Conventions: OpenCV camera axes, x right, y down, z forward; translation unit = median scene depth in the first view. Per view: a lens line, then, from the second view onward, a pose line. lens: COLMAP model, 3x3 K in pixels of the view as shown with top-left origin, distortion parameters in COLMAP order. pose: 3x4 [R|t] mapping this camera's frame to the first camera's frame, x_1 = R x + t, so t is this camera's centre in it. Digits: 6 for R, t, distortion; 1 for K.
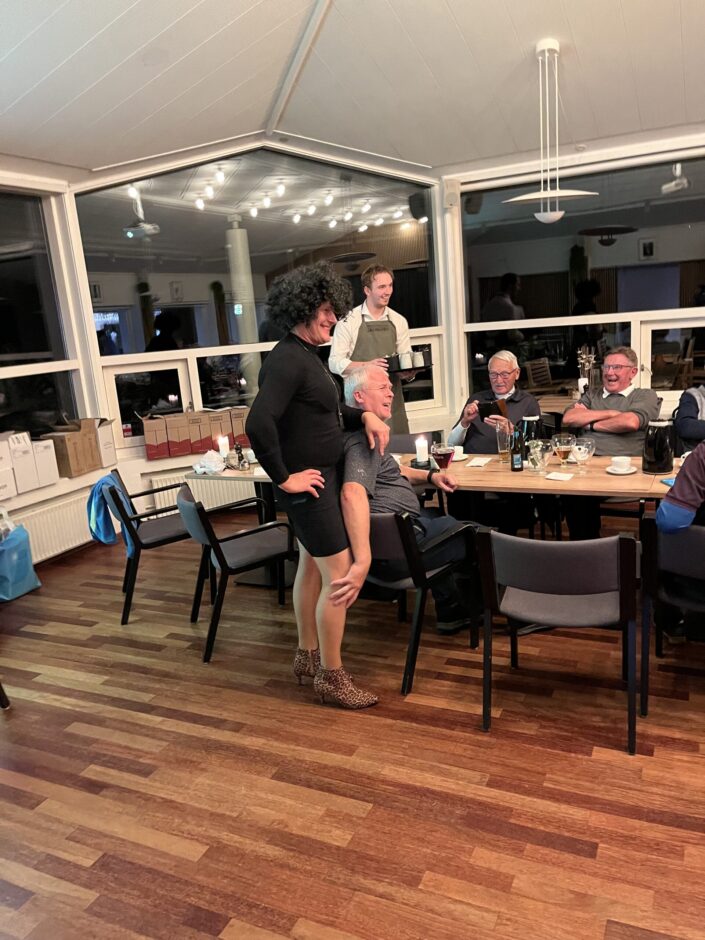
lens RADIAL K [[704.1, 0, 349.8], [0, 704.1, 468.6], [0, 0, 1]] dist [0.022974, -0.019309]
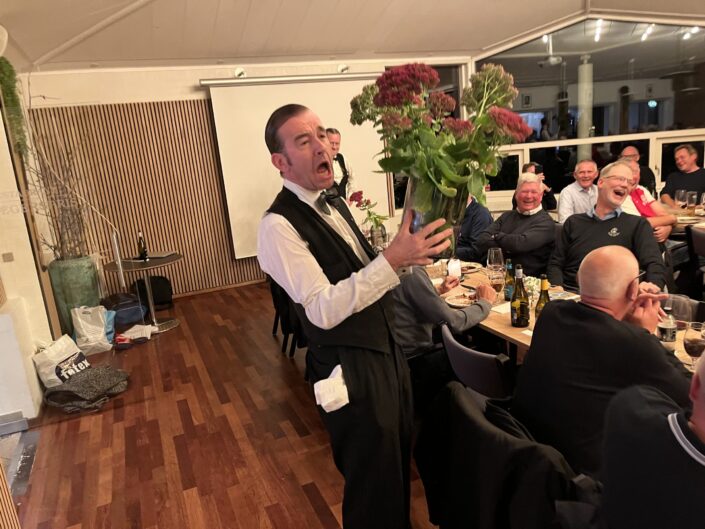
lens RADIAL K [[528.1, 0, 349.1], [0, 528.1, 268.4], [0, 0, 1]] dist [0.022974, -0.019309]
pose [[0.748104, 0.161467, -0.643637, 0.355663], [-0.109713, 0.986692, 0.120007, 0.028891], [0.654448, -0.019162, 0.755864, -0.308790]]
